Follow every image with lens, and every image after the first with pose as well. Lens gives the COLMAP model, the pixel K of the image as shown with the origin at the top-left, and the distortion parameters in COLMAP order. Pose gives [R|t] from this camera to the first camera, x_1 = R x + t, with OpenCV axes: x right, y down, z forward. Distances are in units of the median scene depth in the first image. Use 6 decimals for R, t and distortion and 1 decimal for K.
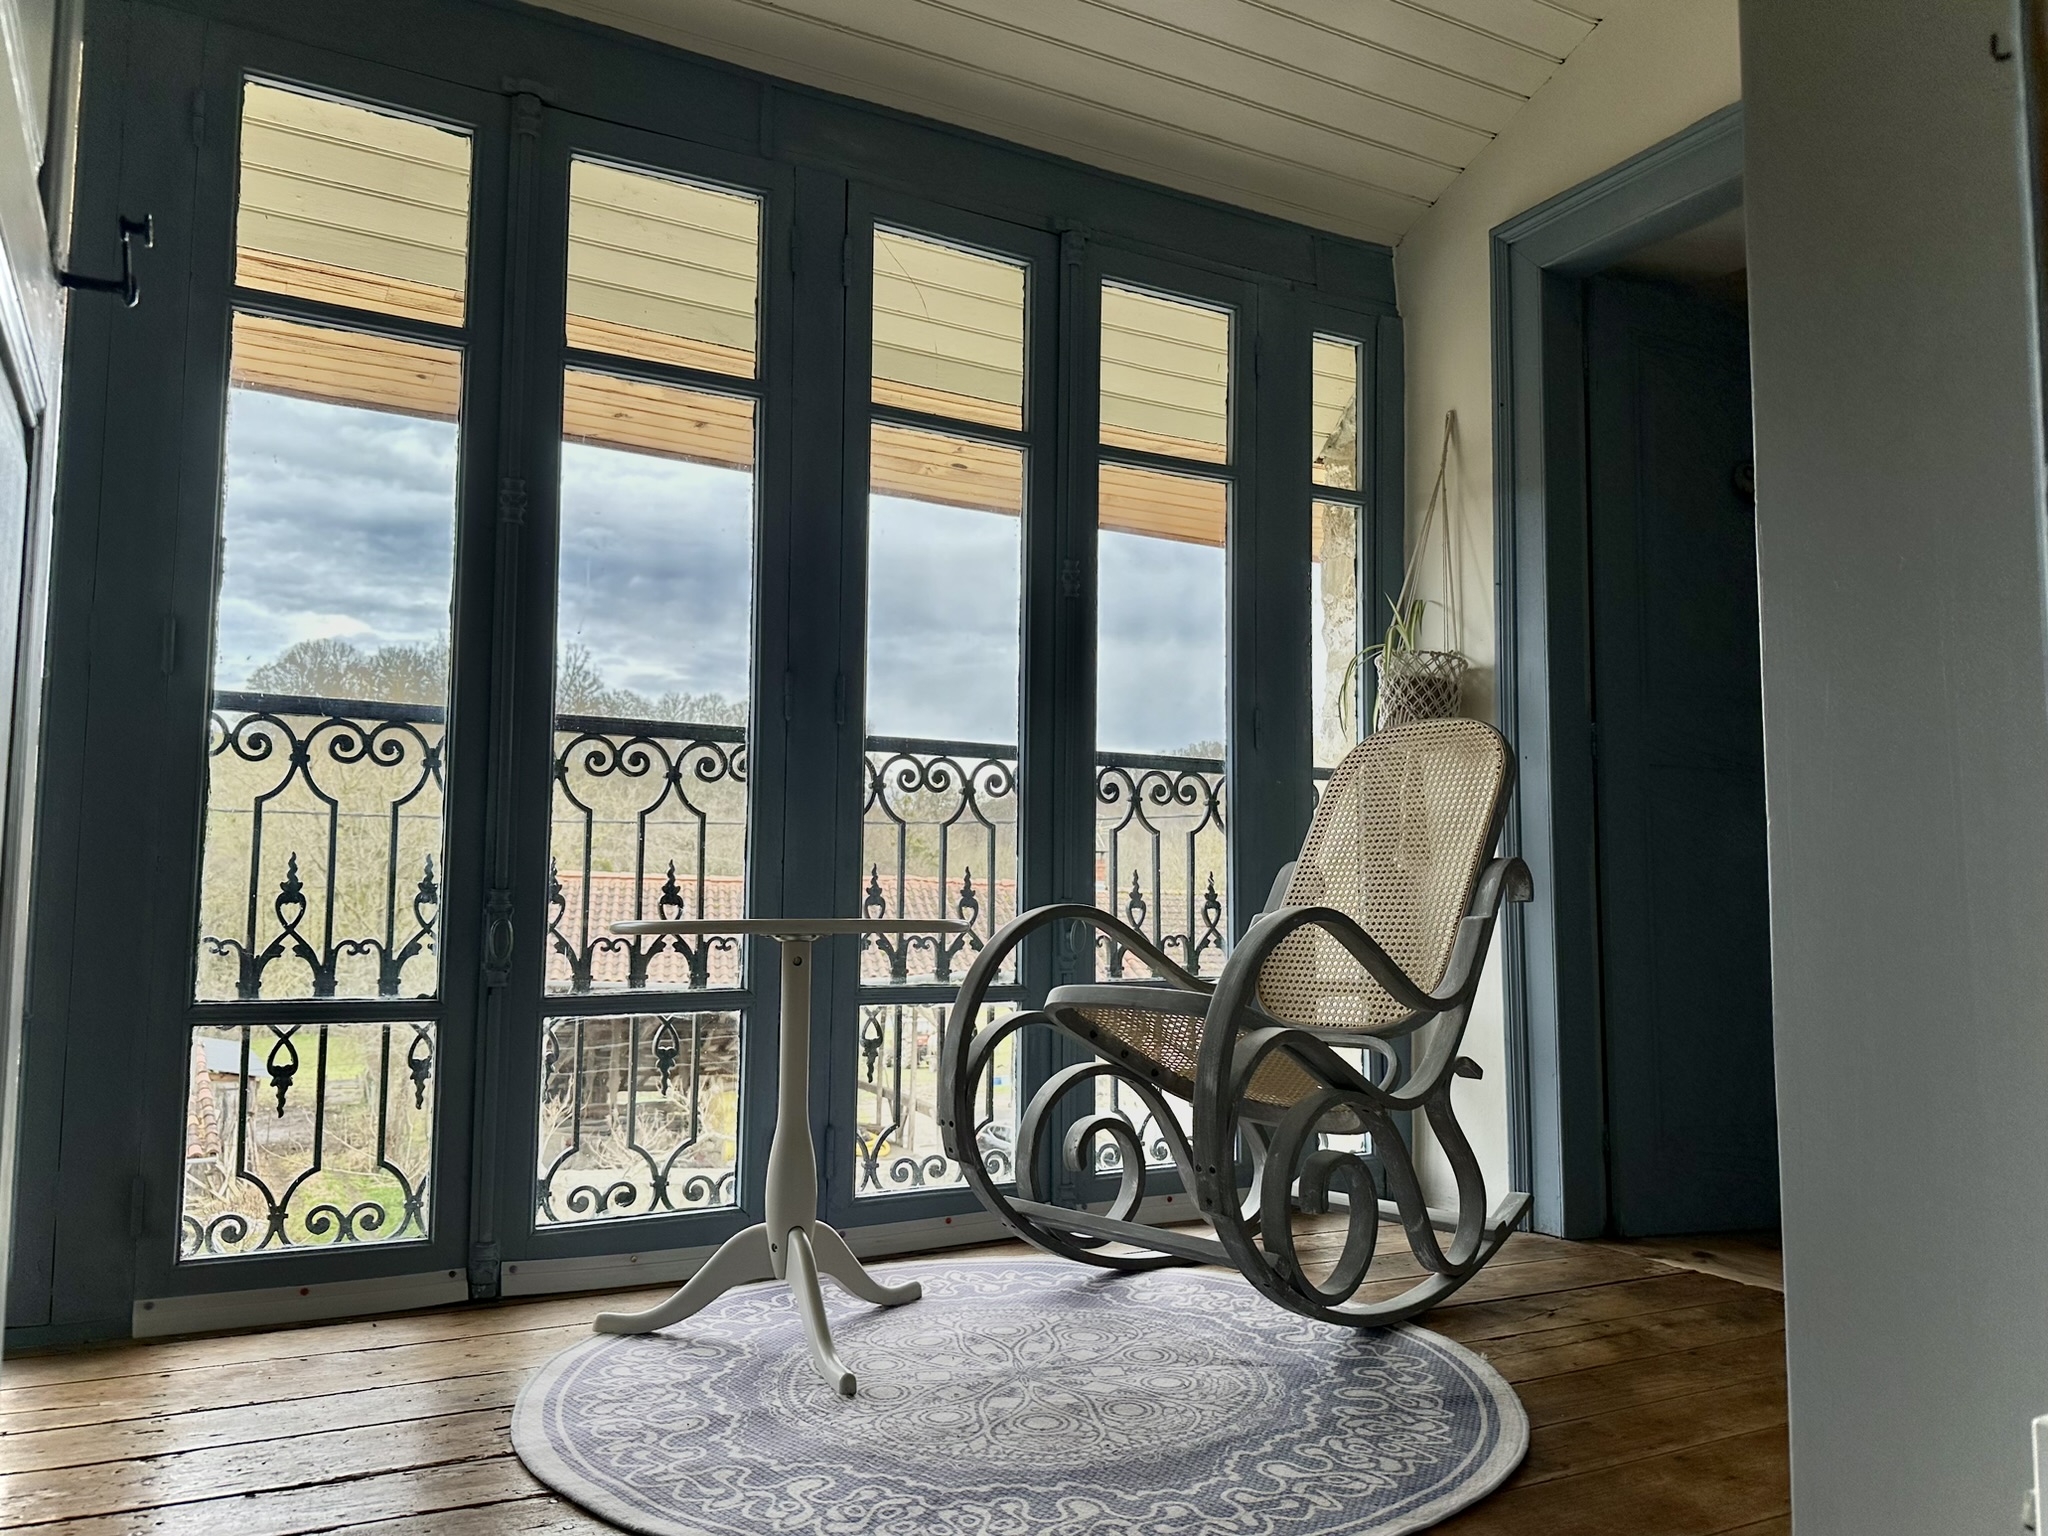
lens RADIAL K [[1589.0, 0, 989.1], [0, 1589.0, 738.7], [0, 0, 1]] dist [0.148344, -0.230593]
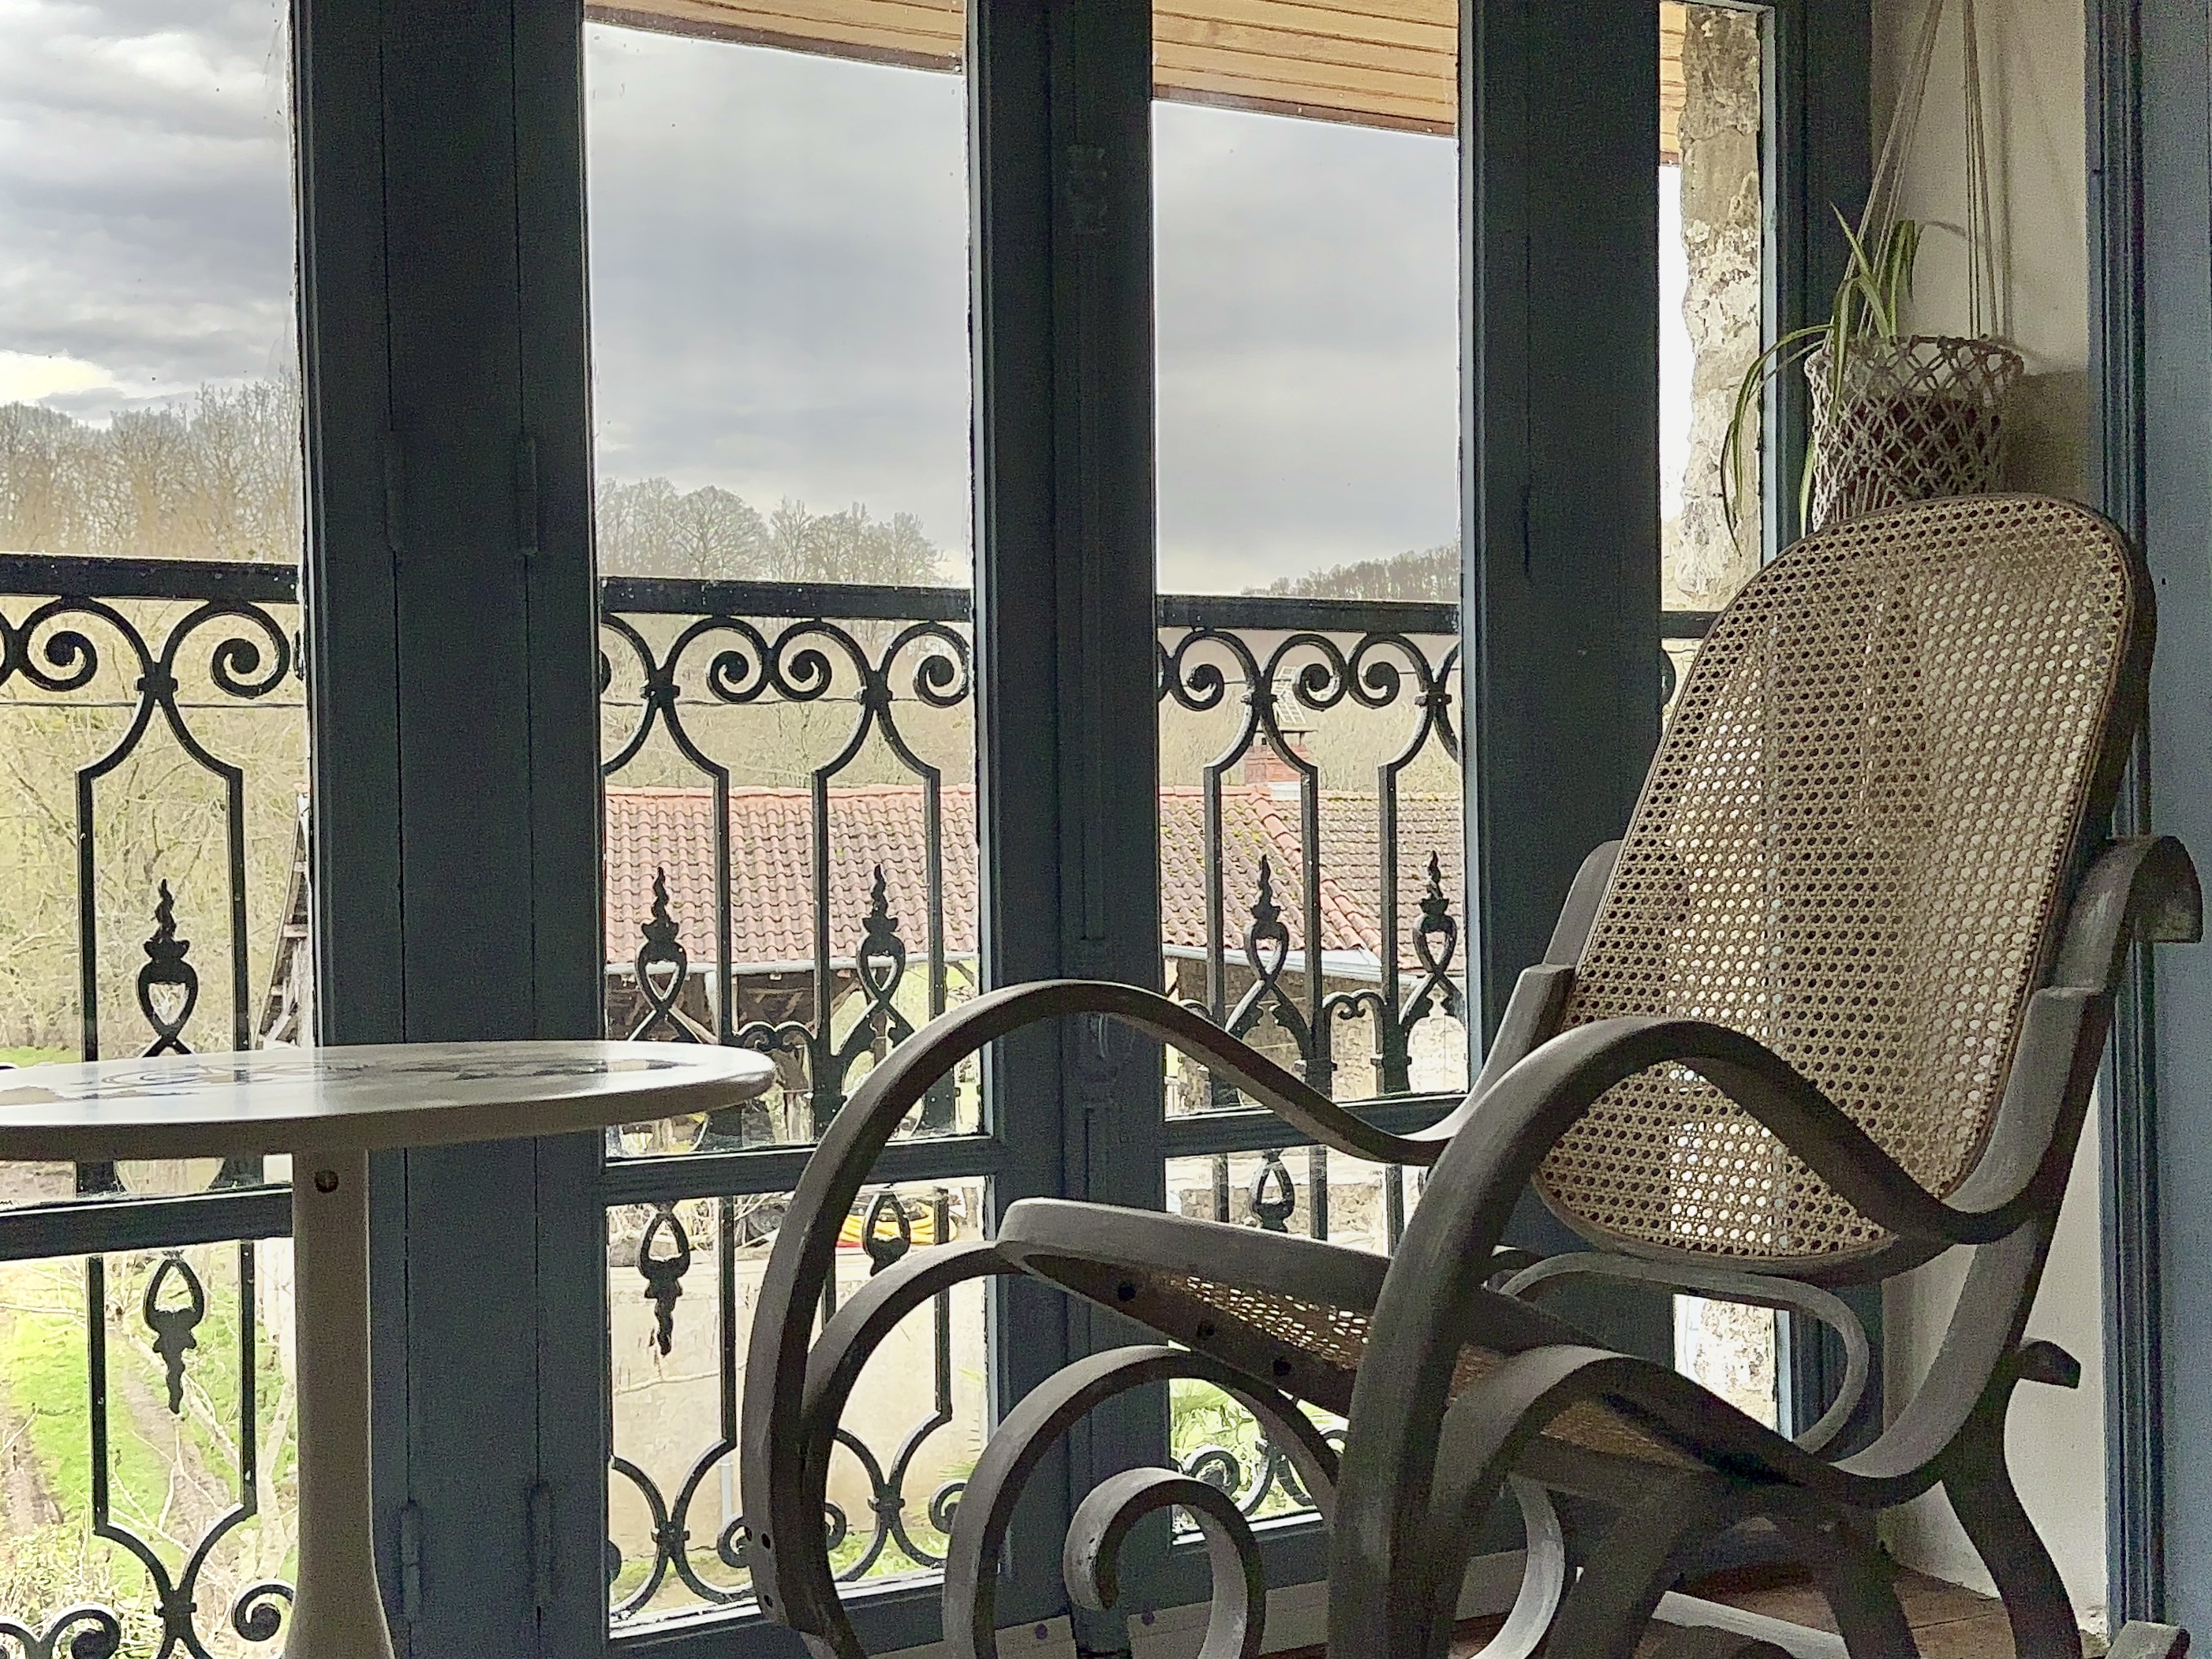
lens RADIAL K [[2277.3, 0, 1102.5], [0, 2277.3, 769.9], [0, 0, 1]] dist [0.104351, -0.019469]
pose [[0.998732, -0.024695, -0.043868, 0.076023], [0.029349, 0.993626, 0.108837, -0.013413], [0.040900, -0.109987, 0.993091, 0.362977]]
